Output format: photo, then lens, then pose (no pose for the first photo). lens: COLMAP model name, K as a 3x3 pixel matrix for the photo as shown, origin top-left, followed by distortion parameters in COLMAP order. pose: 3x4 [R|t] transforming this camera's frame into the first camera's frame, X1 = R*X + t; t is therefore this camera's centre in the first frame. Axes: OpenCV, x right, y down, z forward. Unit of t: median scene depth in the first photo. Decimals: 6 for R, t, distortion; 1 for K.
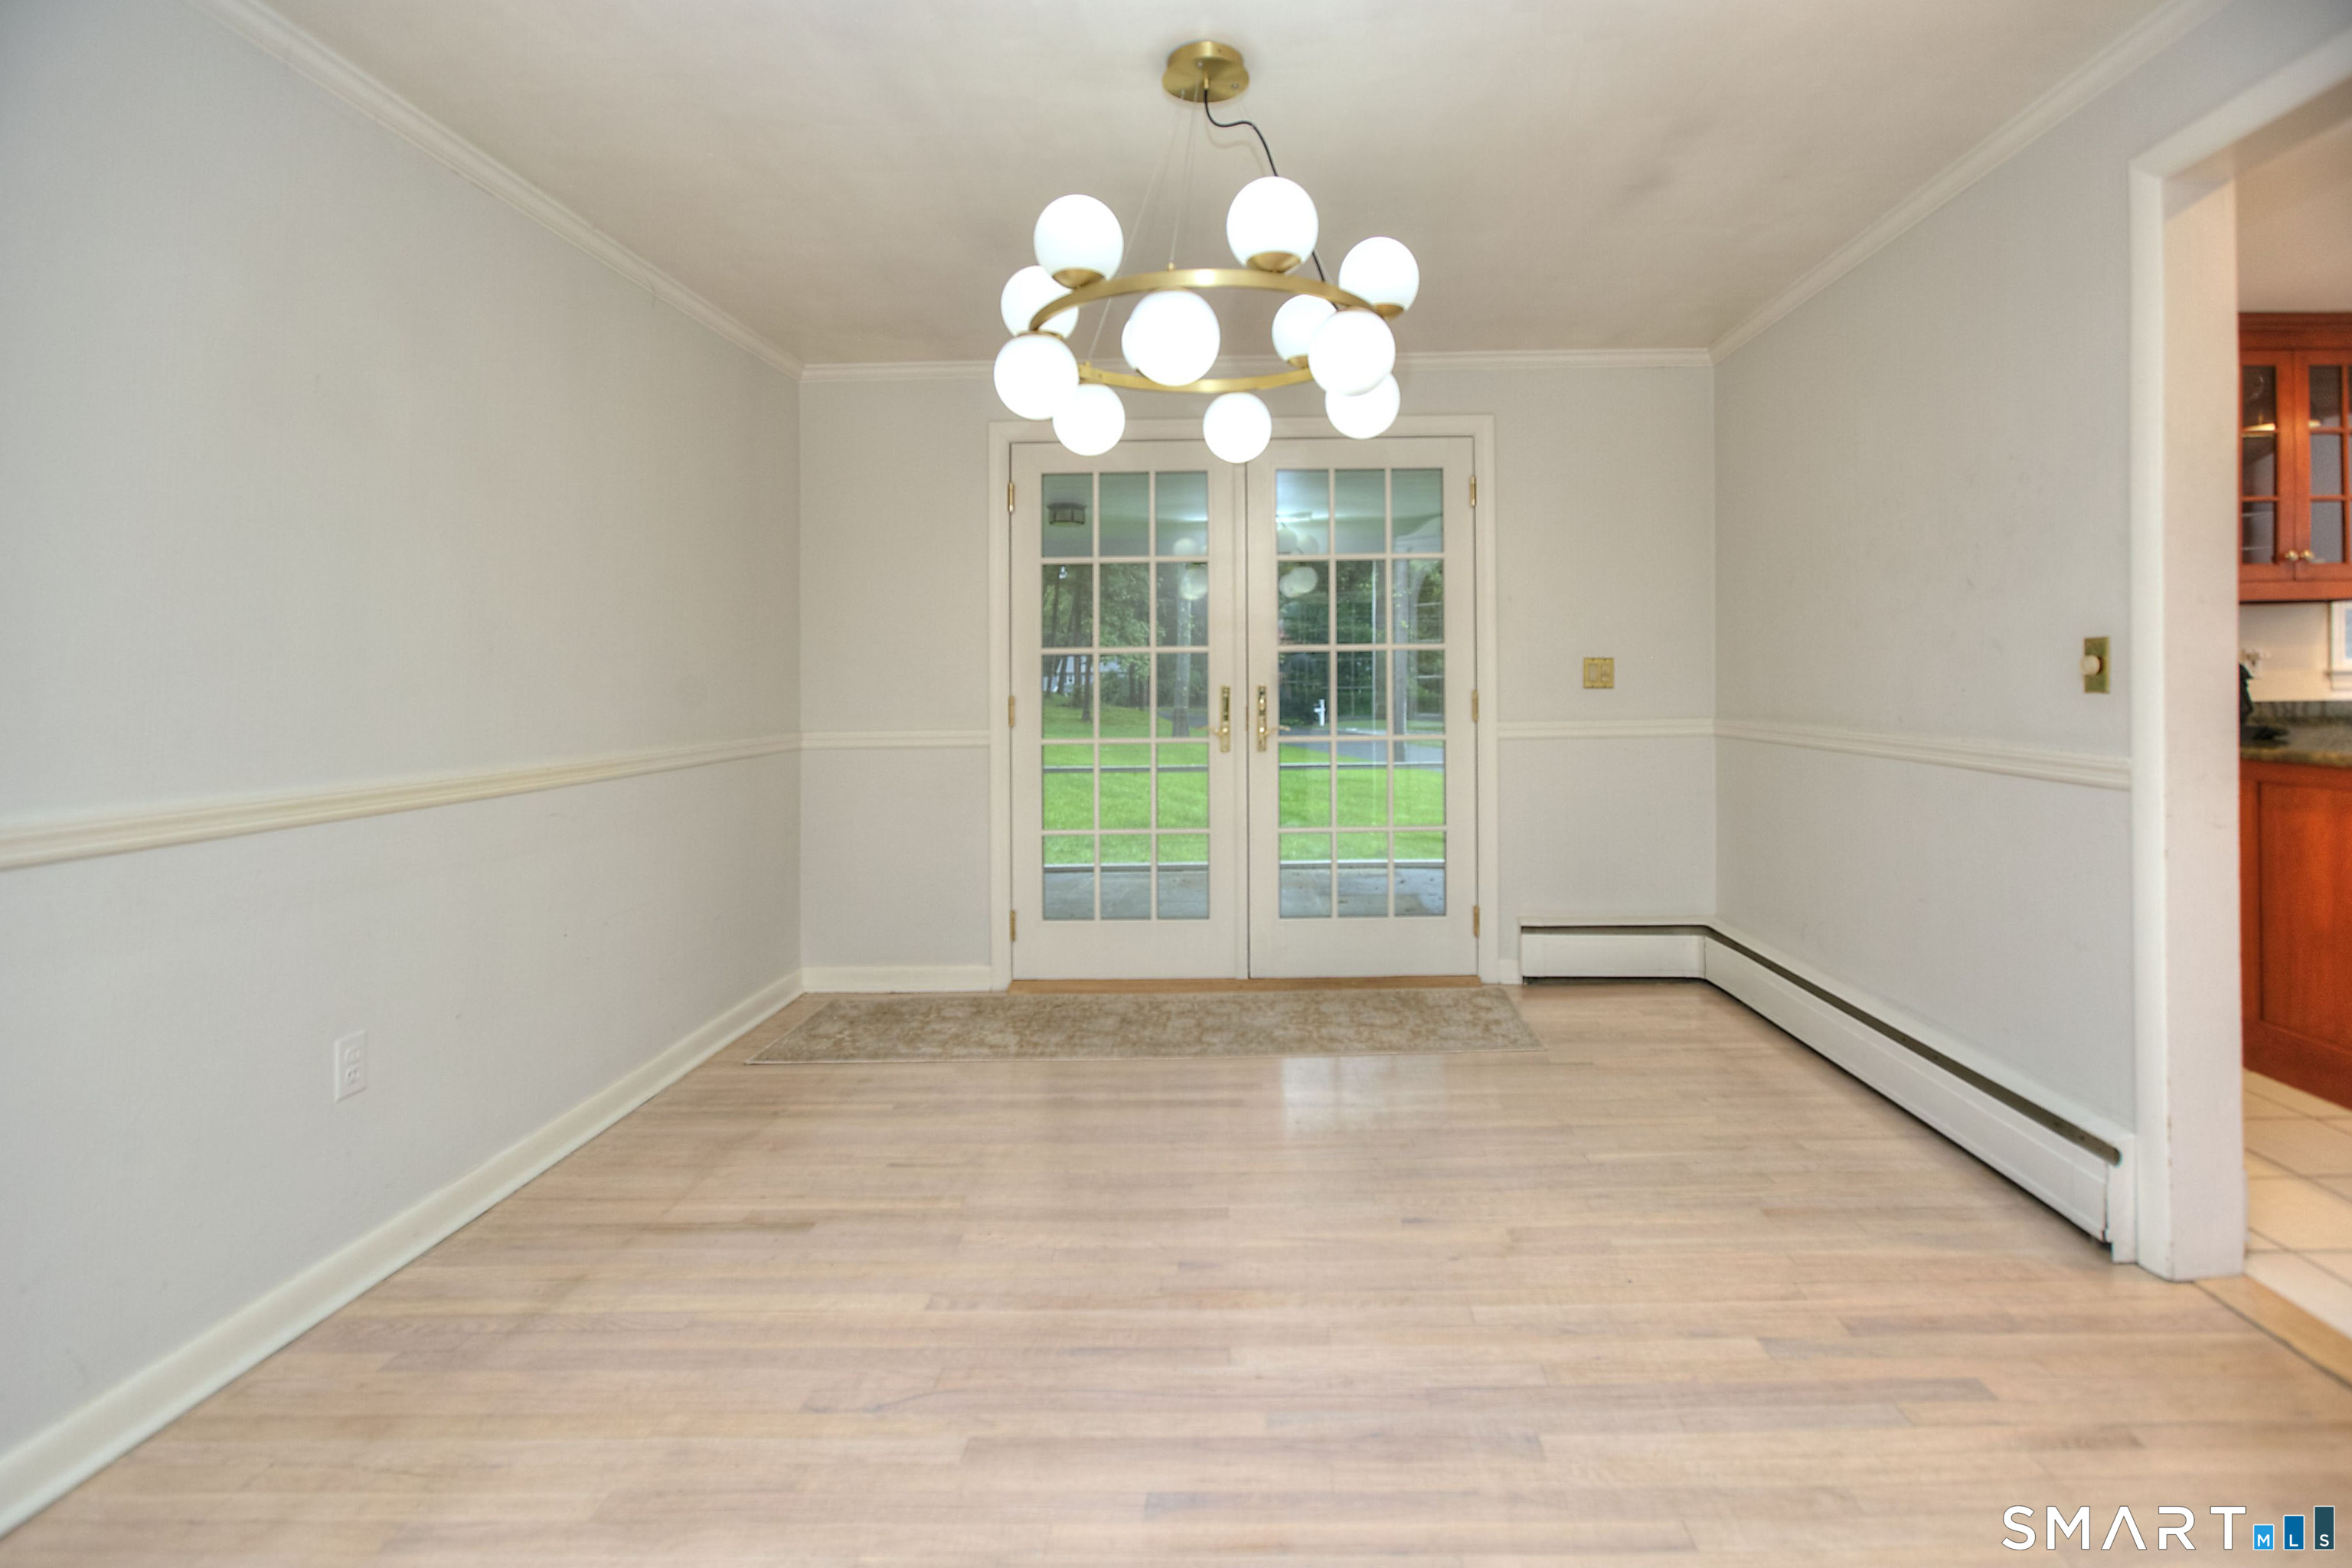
lens RADIAL K [[1088.4, 0, 1180.3], [0, 1088.4, 675.7], [0, 0, 1]] dist [-0.024328, 0.008337]
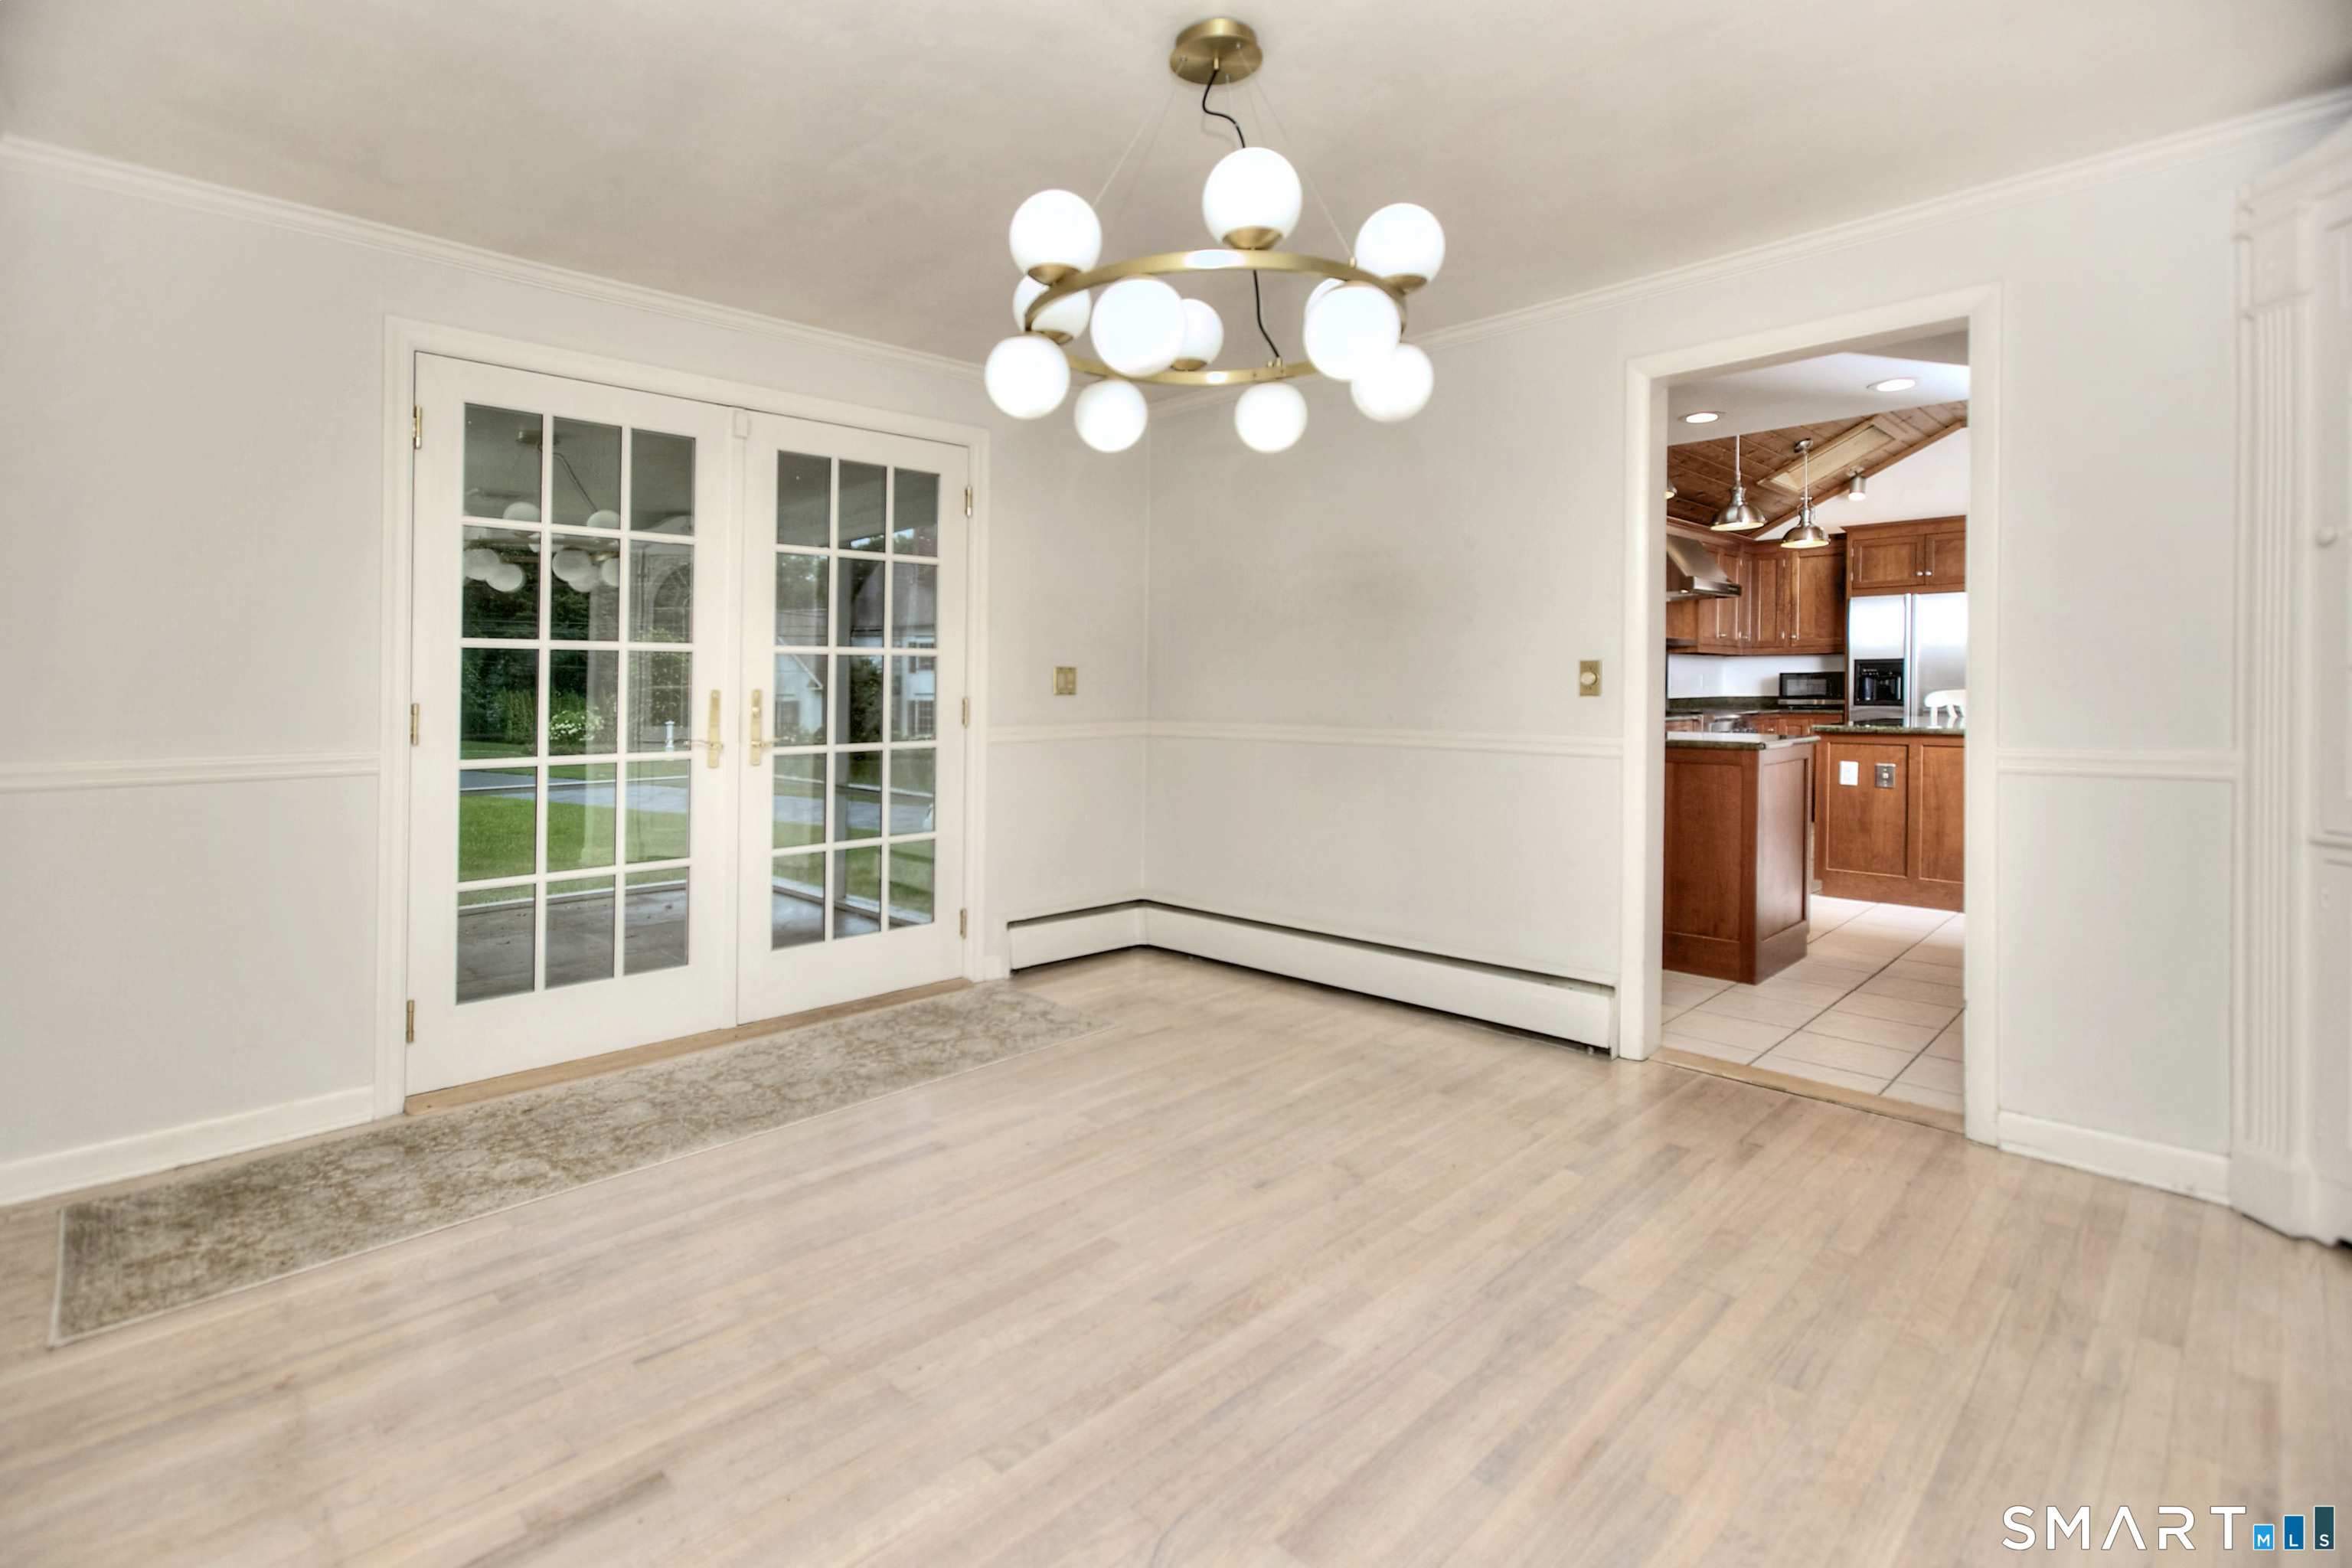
lens RADIAL K [[1088.4, 0, 1127.5], [0, 1088.4, 684.5], [0, 0, 1]] dist [-0.024328, 0.008337]
pose [[0.698131, 0.019333, 0.715709, -0.702726], [-0.016641, 0.999803, -0.010775, 0.025428], [-0.715777, -0.004388, 0.698316, 0.376375]]
